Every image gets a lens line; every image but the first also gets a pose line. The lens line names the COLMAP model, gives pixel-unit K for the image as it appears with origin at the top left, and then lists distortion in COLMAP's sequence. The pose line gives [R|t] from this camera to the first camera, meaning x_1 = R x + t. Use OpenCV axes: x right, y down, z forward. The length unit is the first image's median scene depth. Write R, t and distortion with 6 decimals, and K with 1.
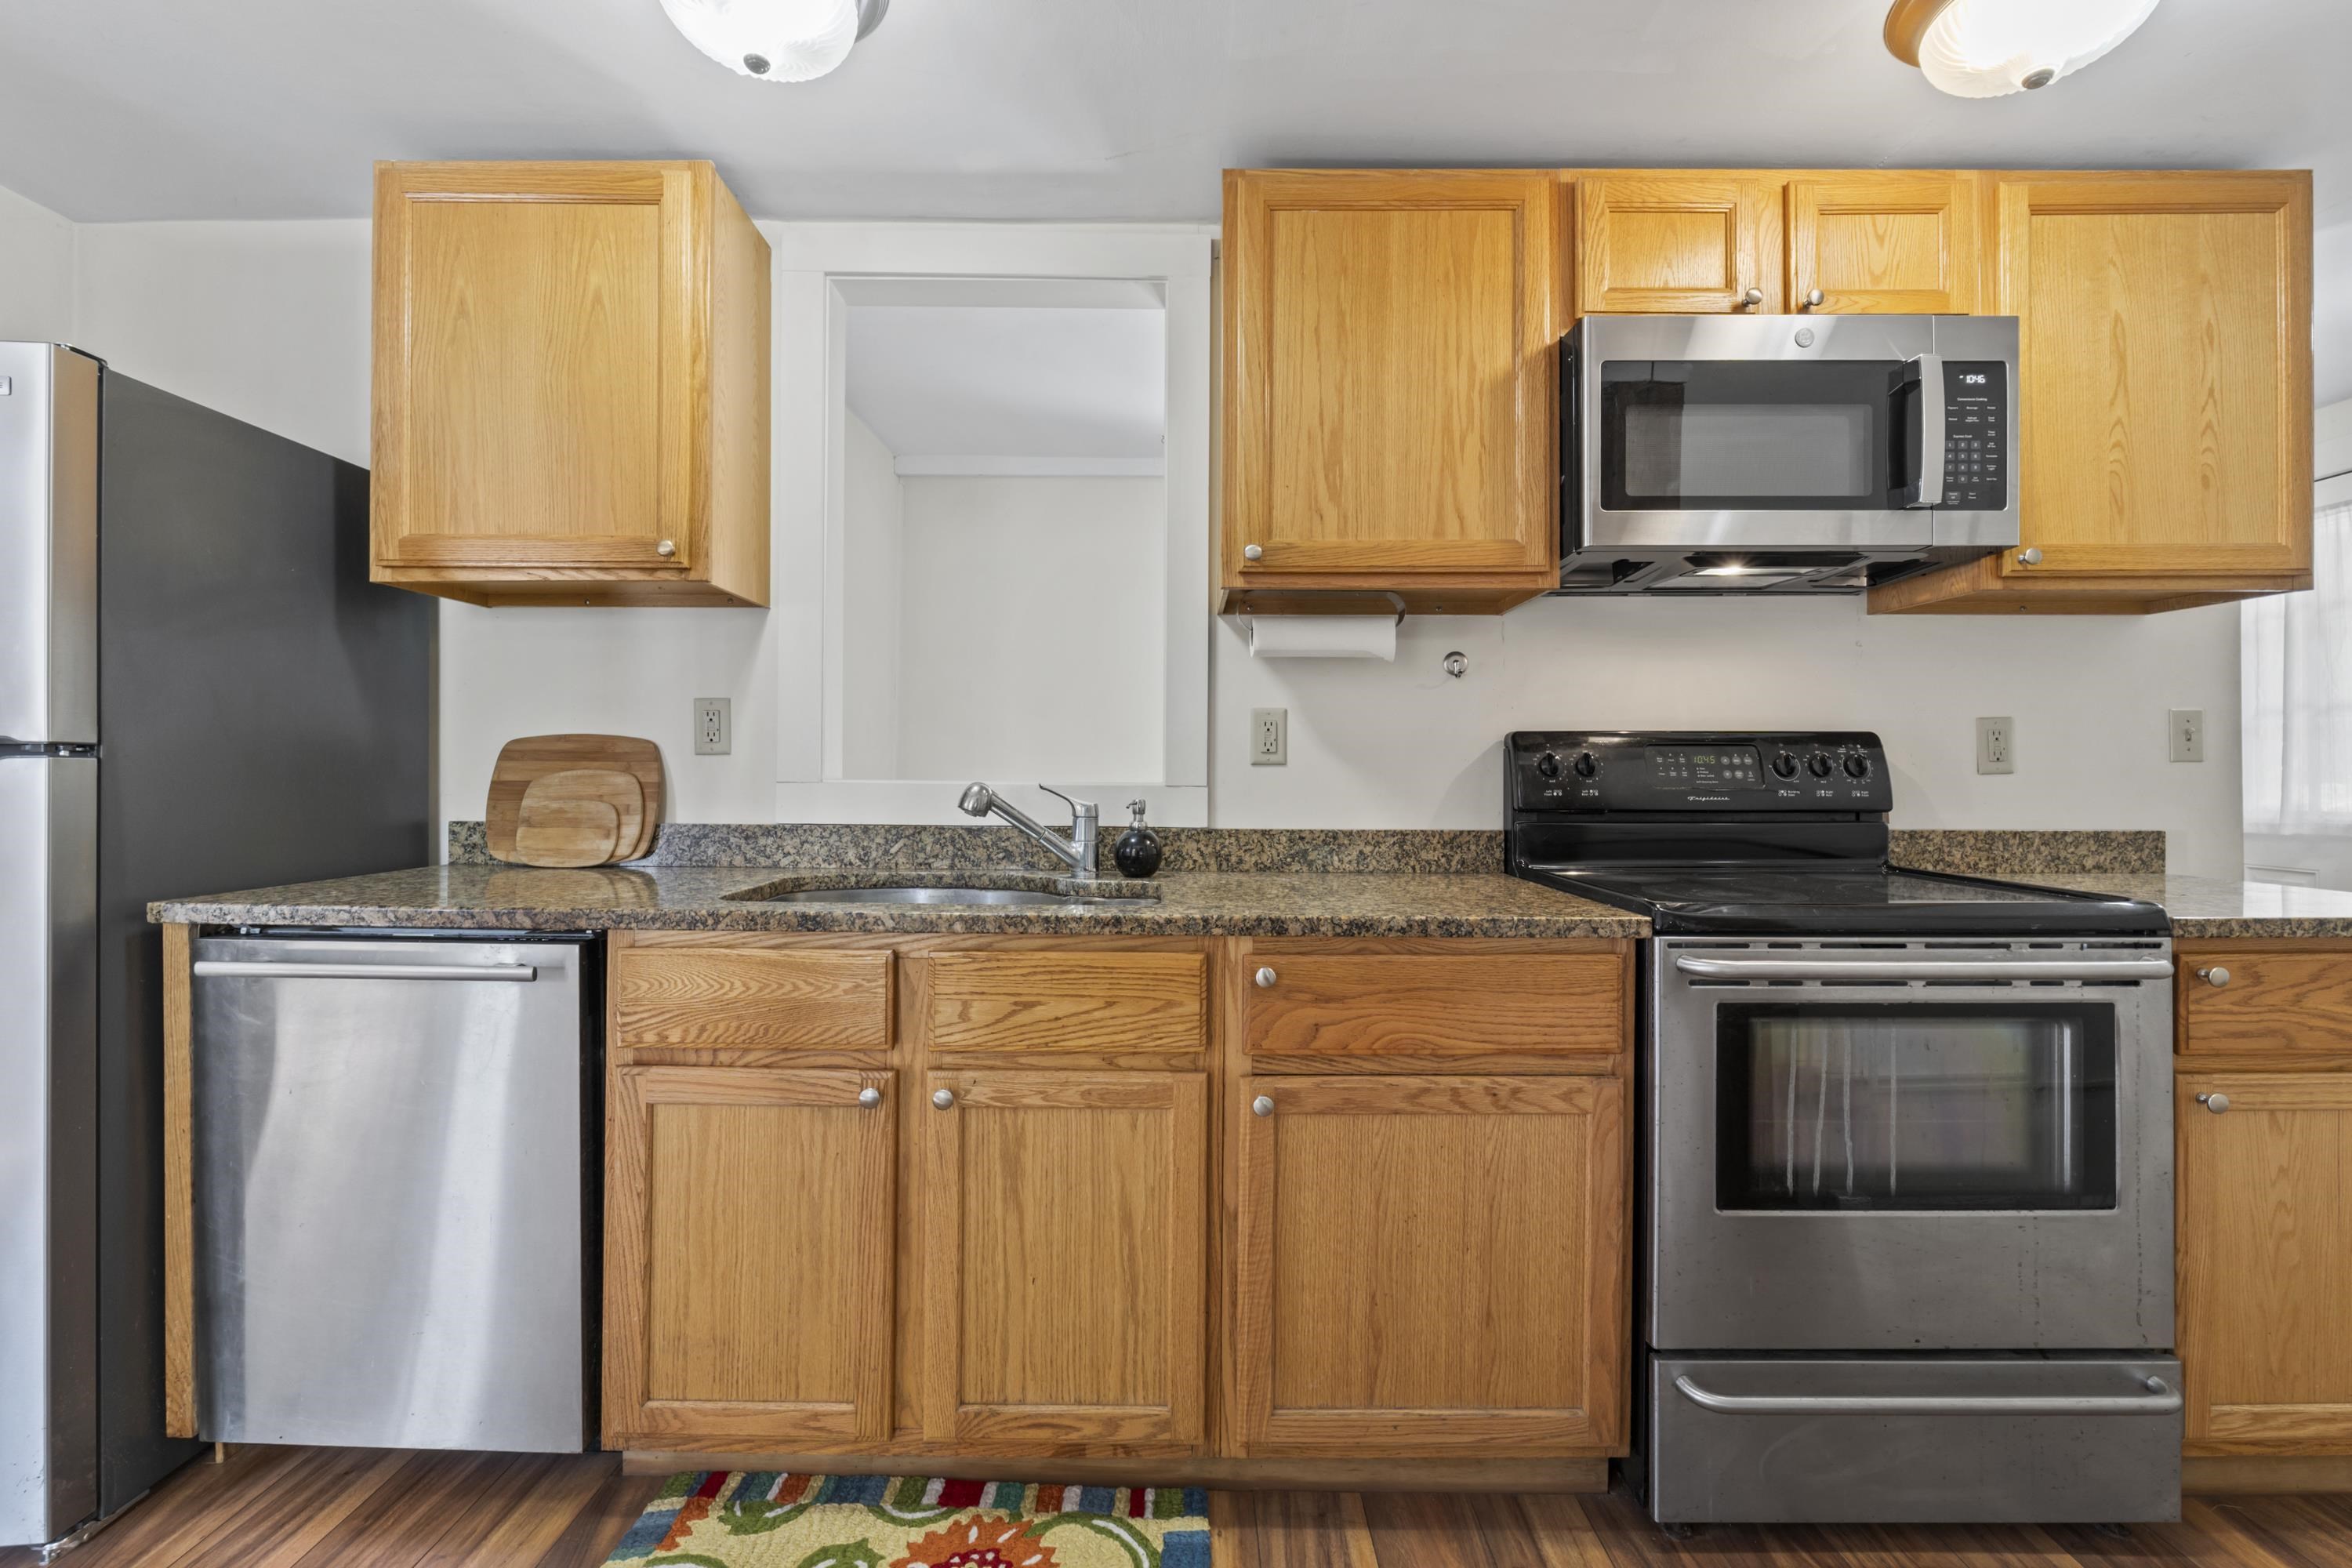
lens RADIAL K [[993.0, 0, 1163.4], [0, 993.0, 767.6], [0, 0, 1]] dist [-0.008820, -0.000096]
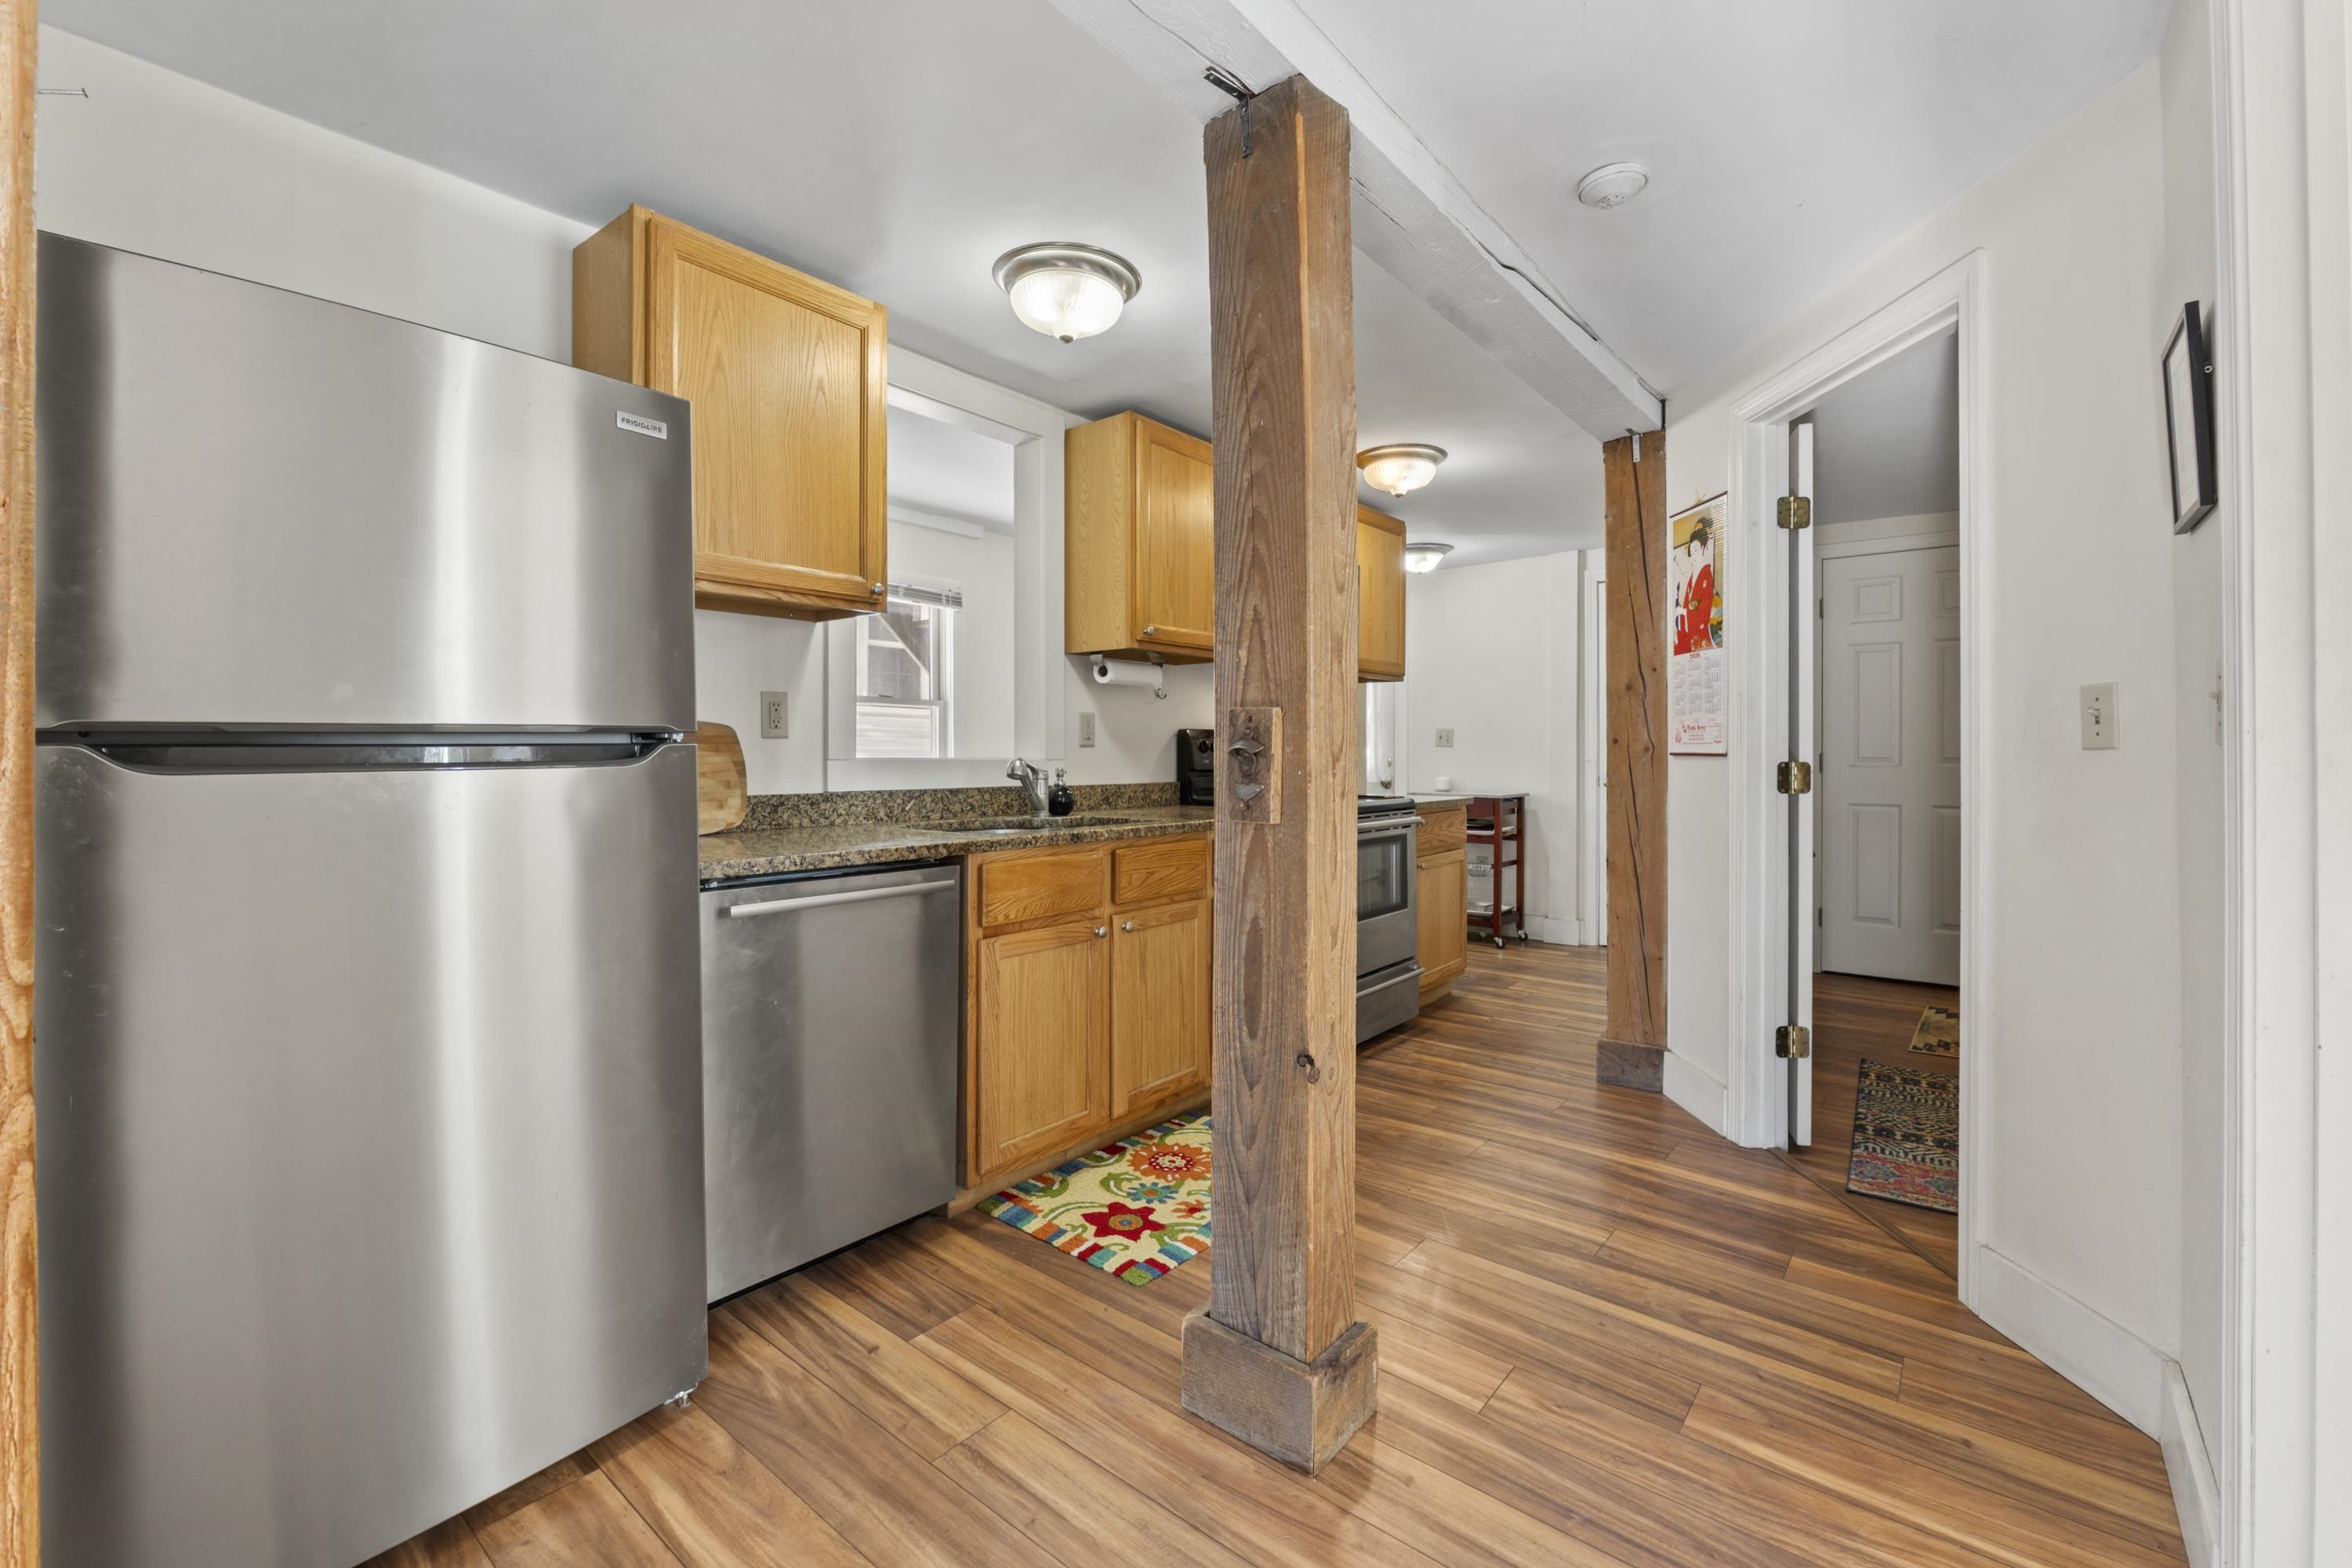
lens RADIAL K [[993.0, 0, 1174.3], [0, 993.0, 760.3], [0, 0, 1]] dist [-0.008820, -0.000096]
pose [[0.620305, -0.009435, 0.784304, -1.208083], [-0.001070, 0.999917, 0.012875, -0.002262], [-0.784360, -0.008826, 0.620243, -0.162431]]
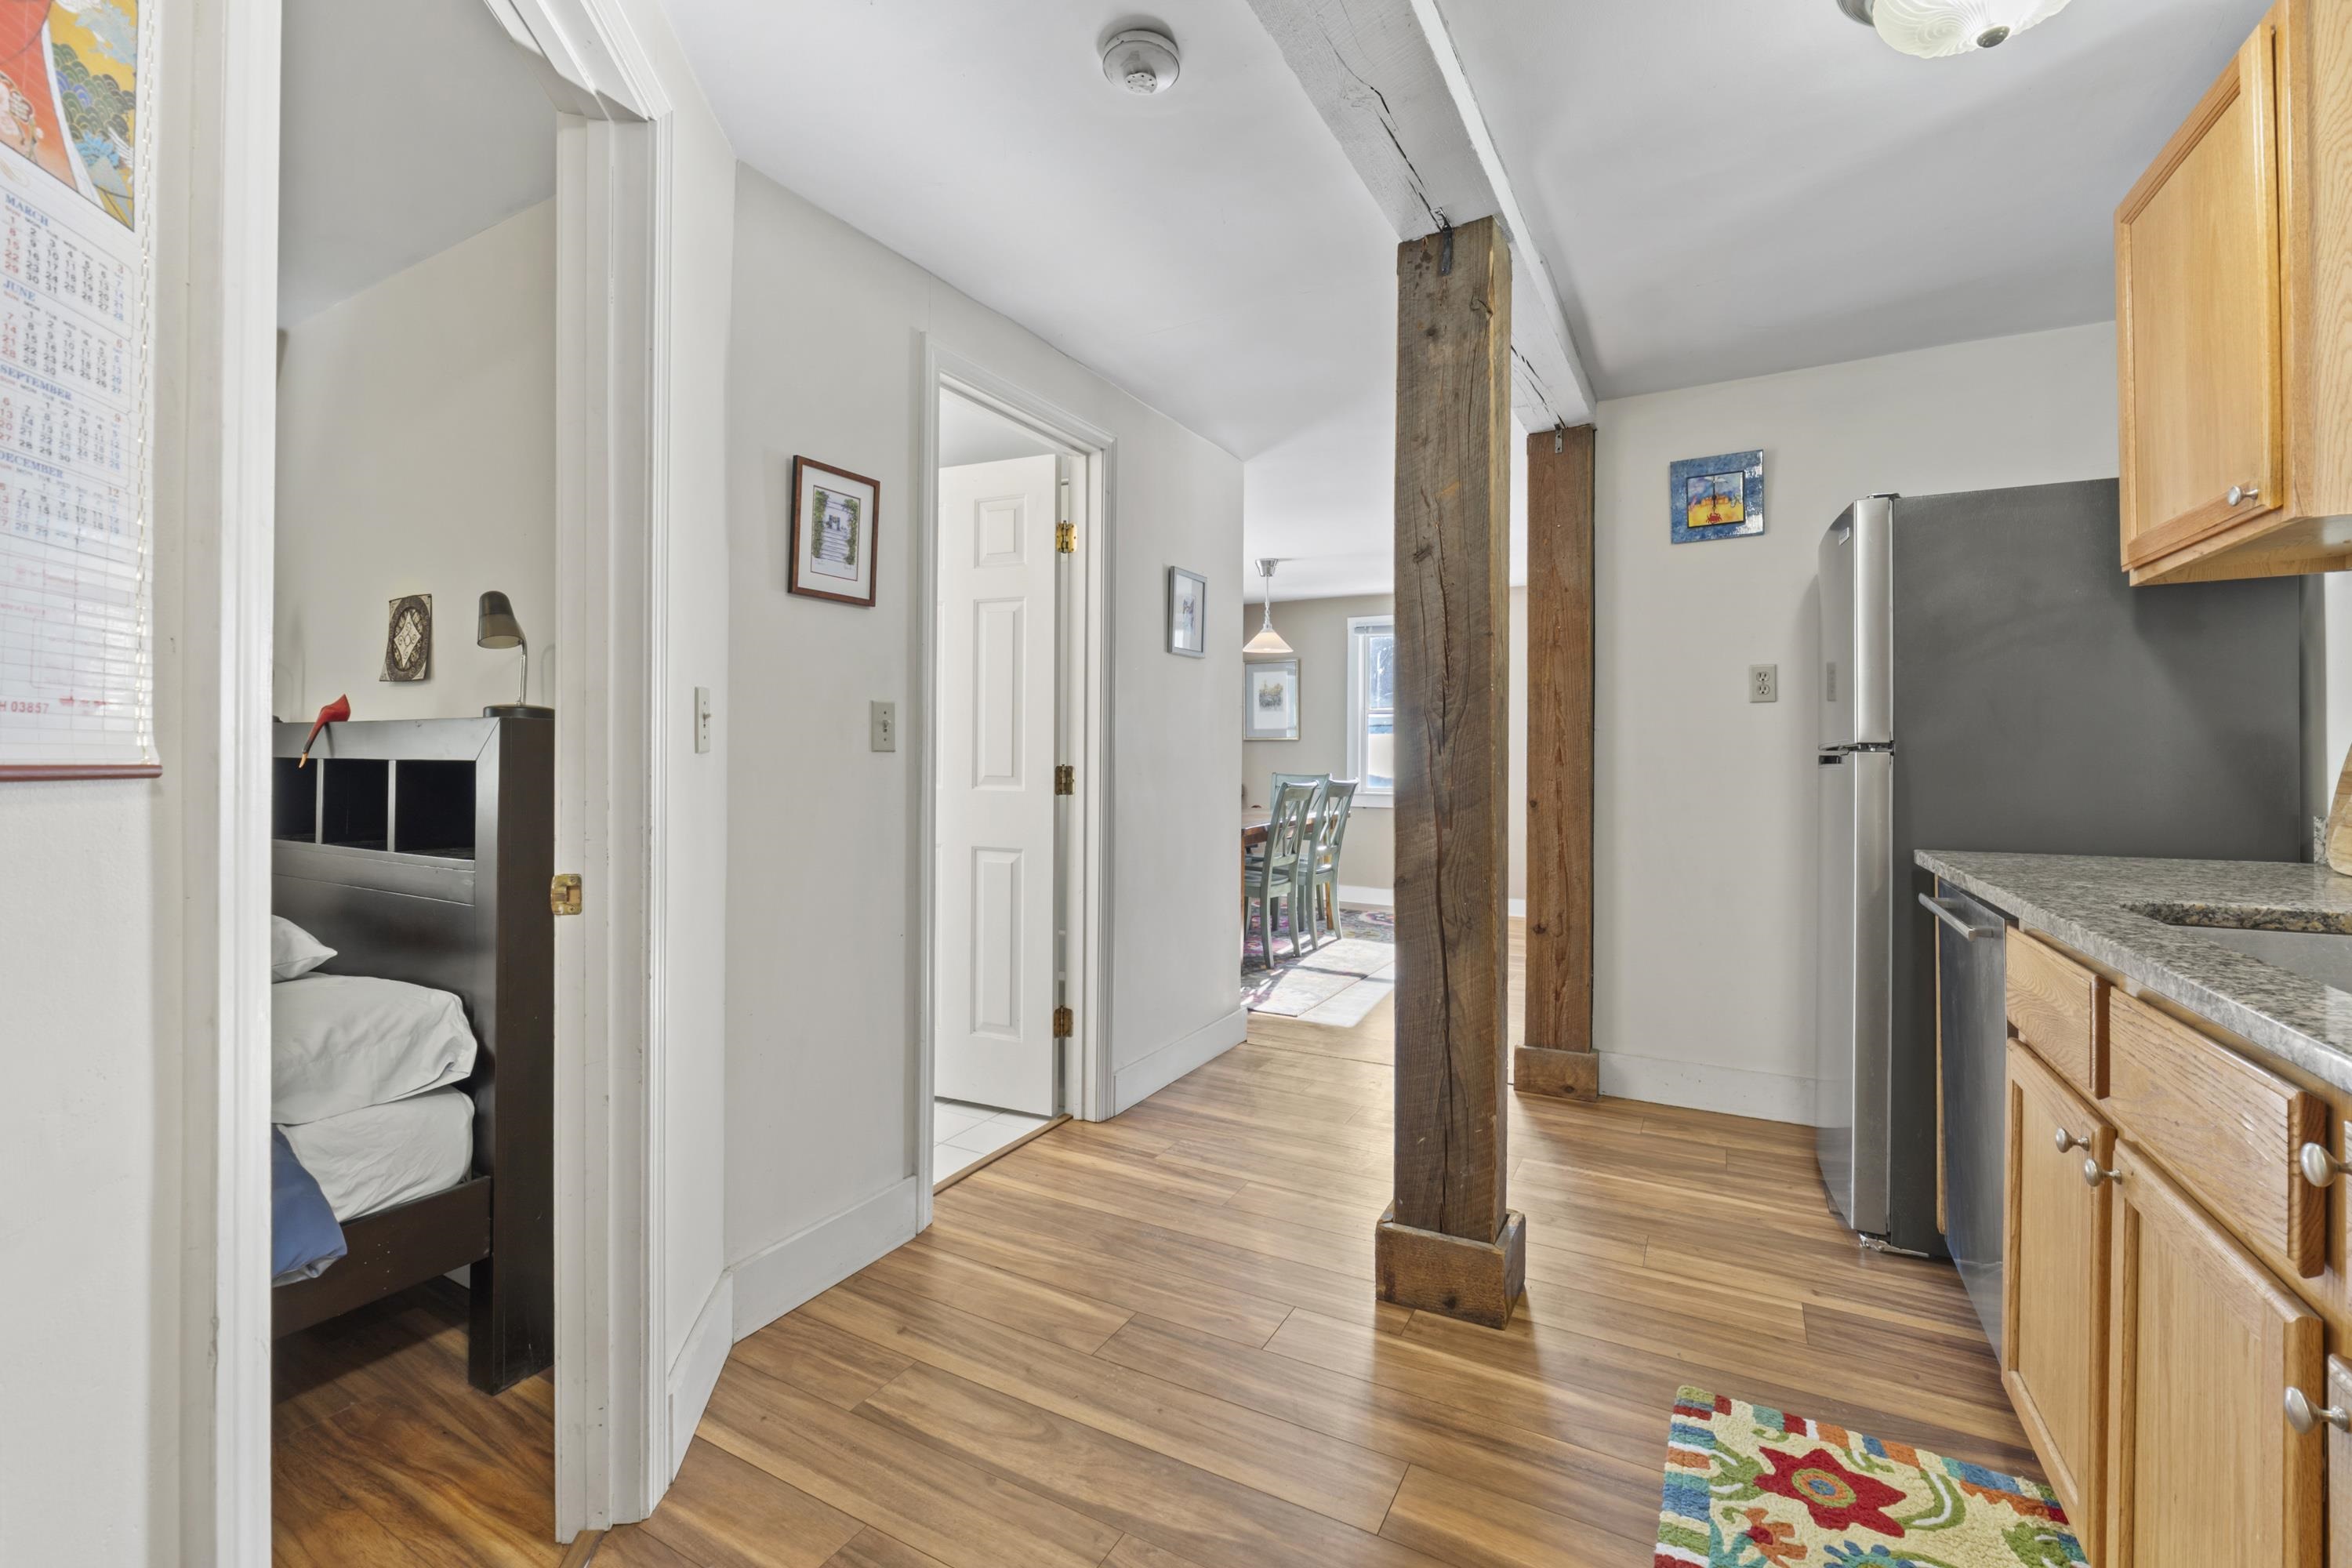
lens RADIAL K [[993.0, 0, 1165.1], [0, 993.0, 751.7], [0, 0, 1]] dist [-0.008820, -0.000096]
pose [[-0.478865, -0.010999, -0.877820, 0.609912], [-0.001895, 0.999932, -0.011495, 0.007207], [0.877887, -0.003841, -0.478853, 0.538527]]
